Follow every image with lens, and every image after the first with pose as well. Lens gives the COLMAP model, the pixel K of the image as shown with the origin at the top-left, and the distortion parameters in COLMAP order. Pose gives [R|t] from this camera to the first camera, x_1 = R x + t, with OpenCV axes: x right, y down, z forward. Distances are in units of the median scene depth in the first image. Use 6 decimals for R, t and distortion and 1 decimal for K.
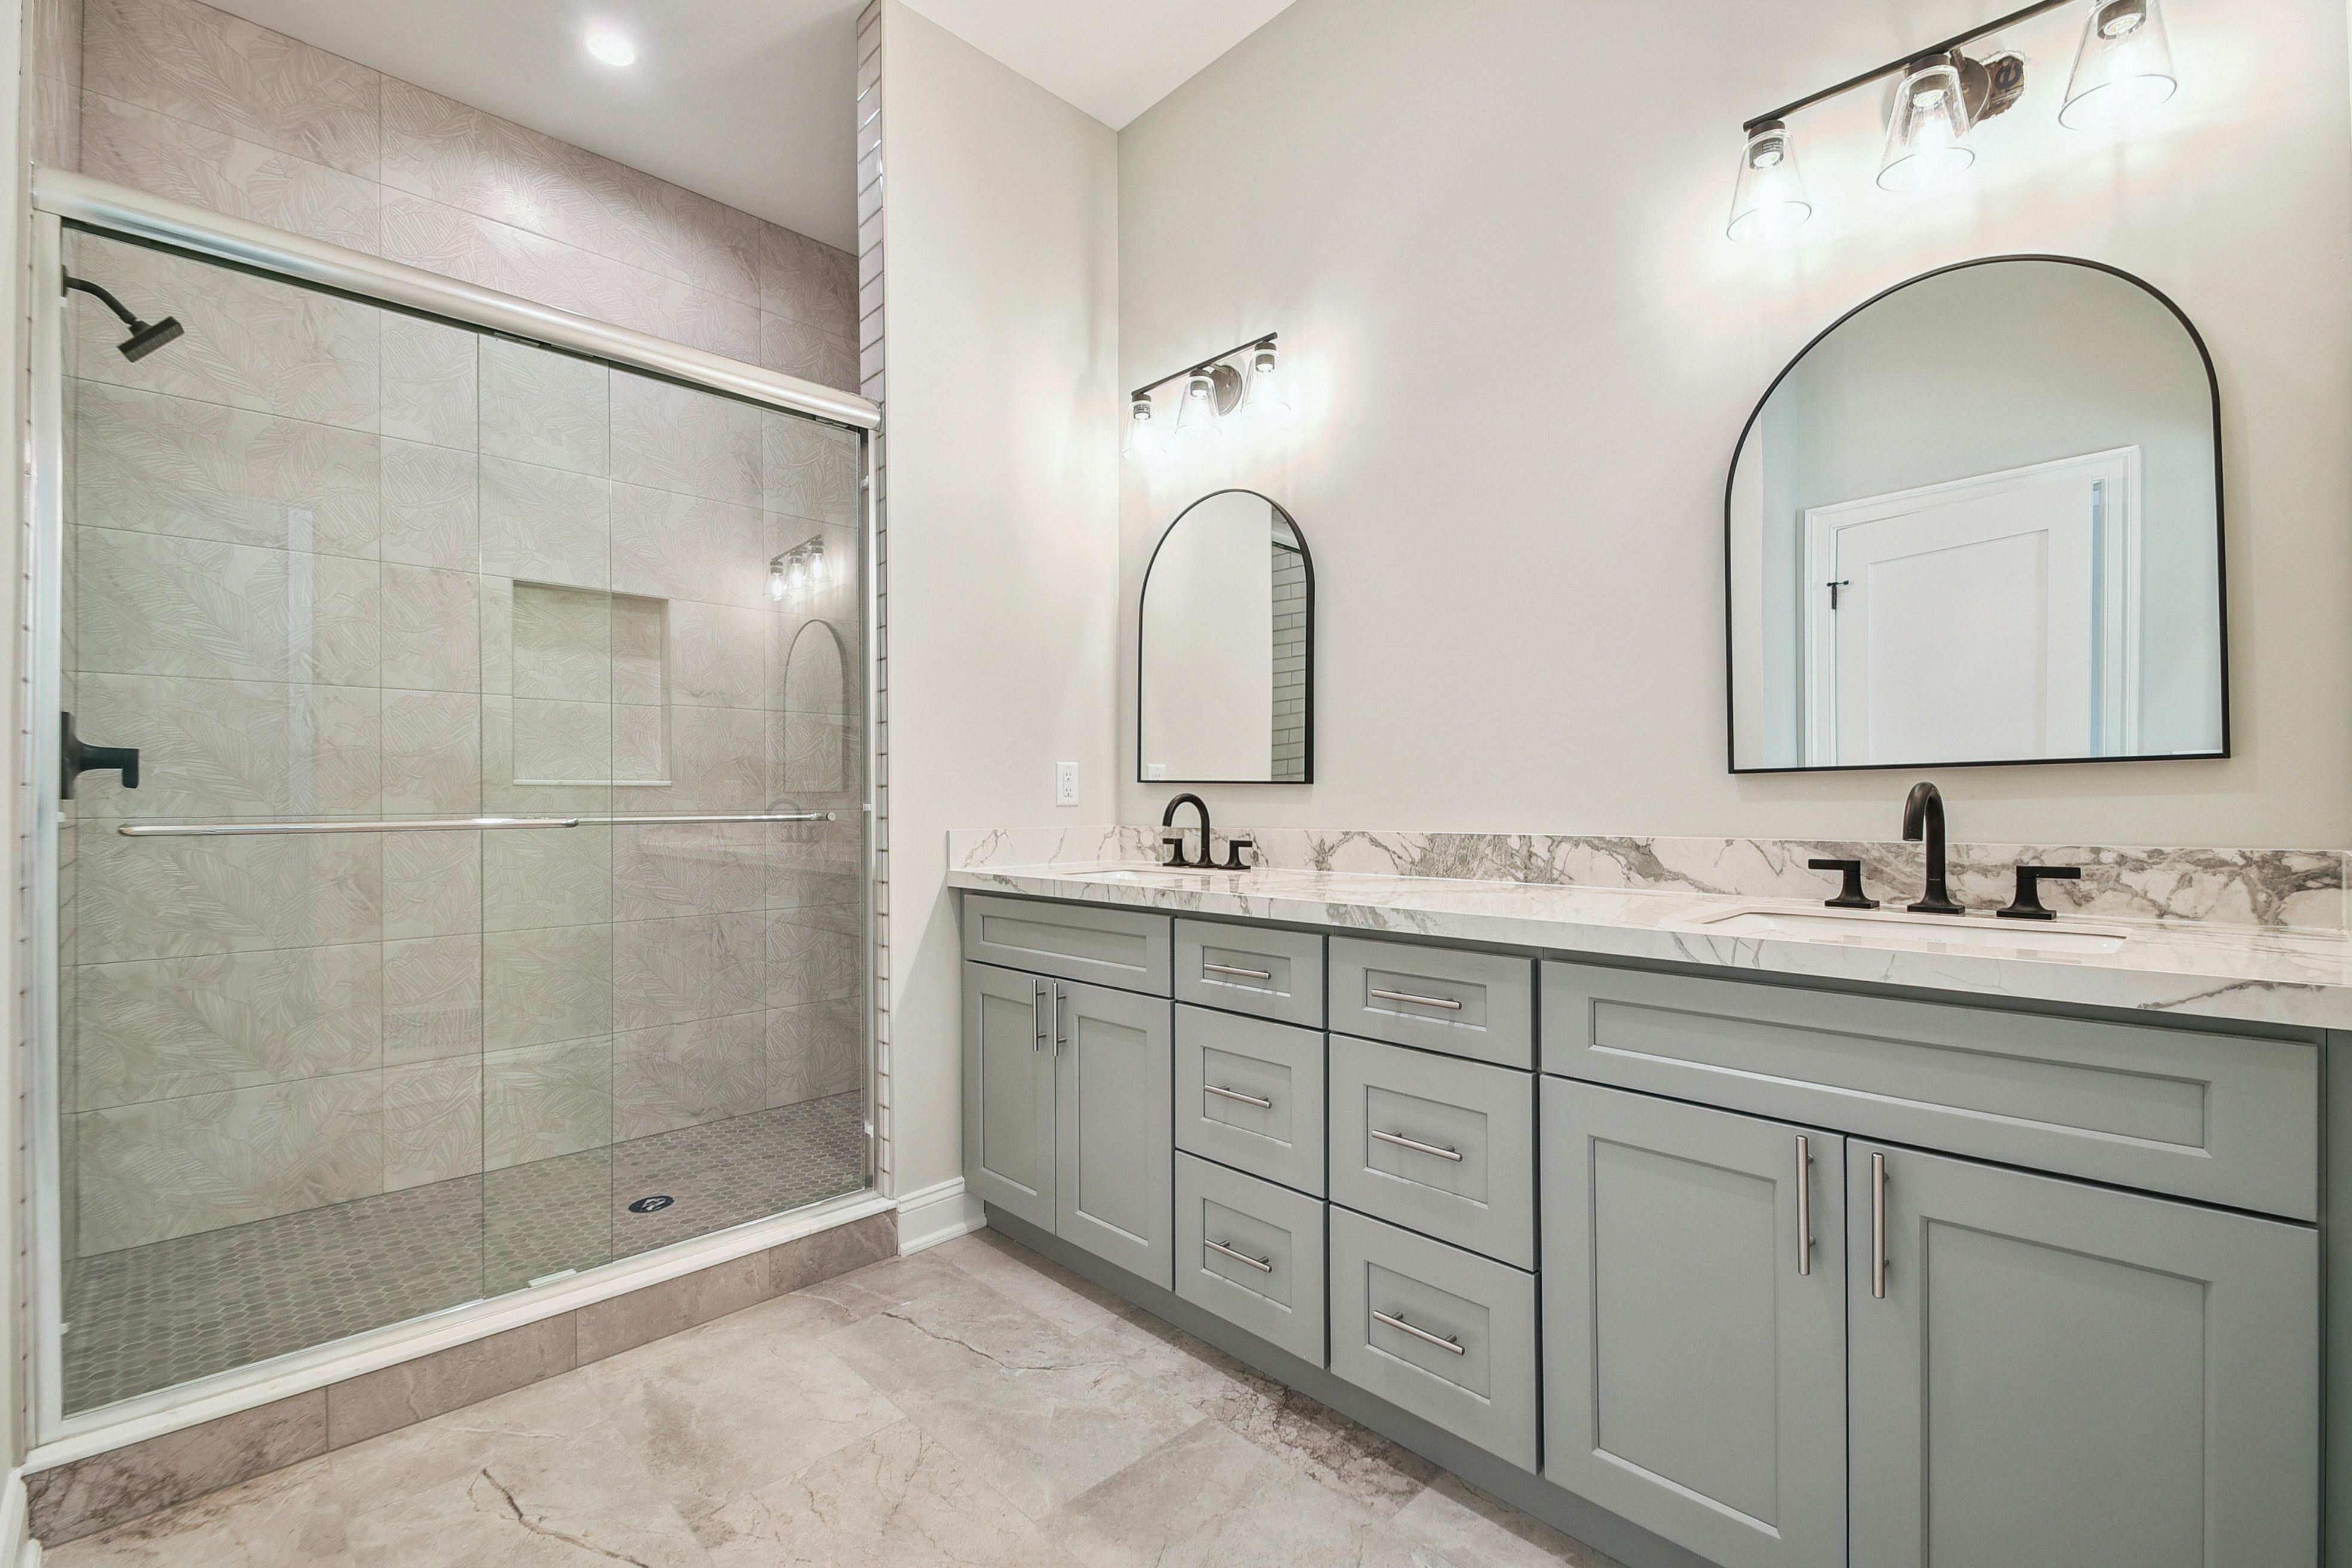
lens RADIAL K [[1048.2, 0, 1175.8], [0, 1048.2, 807.5], [0, 0, 1]] dist [-0.025258, 0.000075]
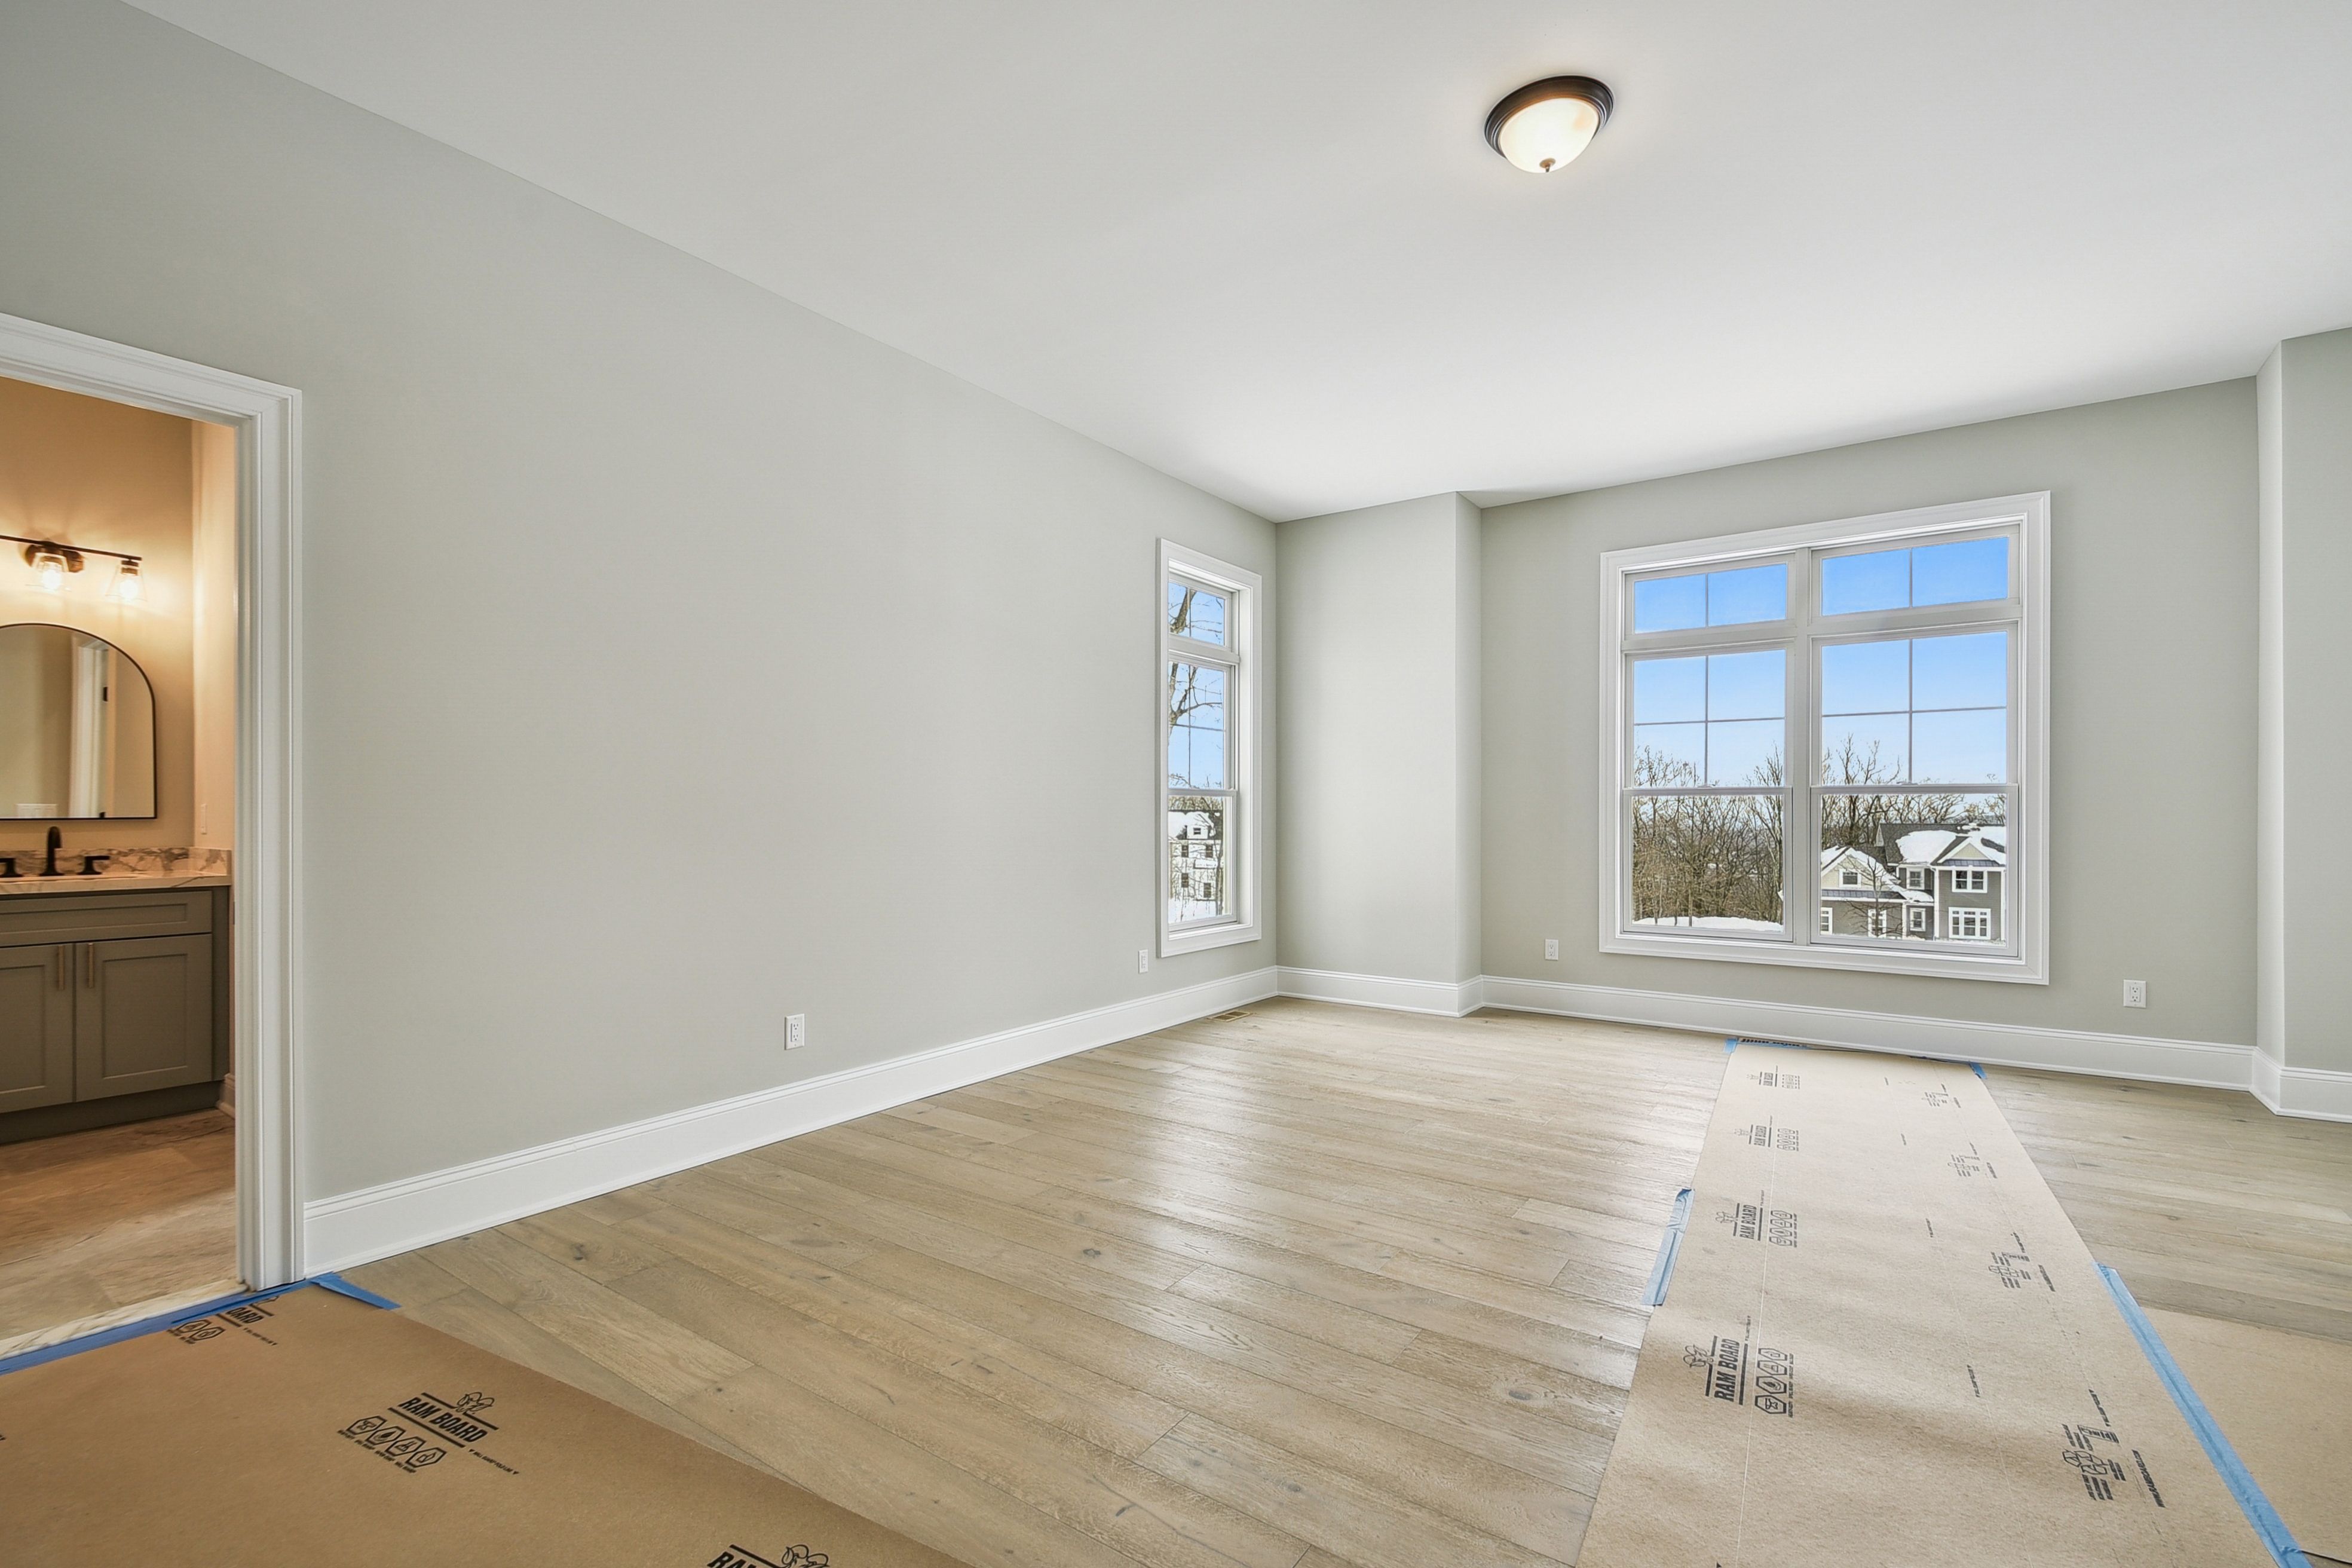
lens RADIAL K [[1048.2, 0, 1175.8], [0, 1048.2, 807.5], [0, 0, 1]] dist [-0.025258, 0.000075]
pose [[-0.219092, 0.014219, 0.975601, -2.635760], [0.005666, 0.999895, -0.013300, -0.023588], [-0.975688, 0.002613, -0.219150, -1.337100]]
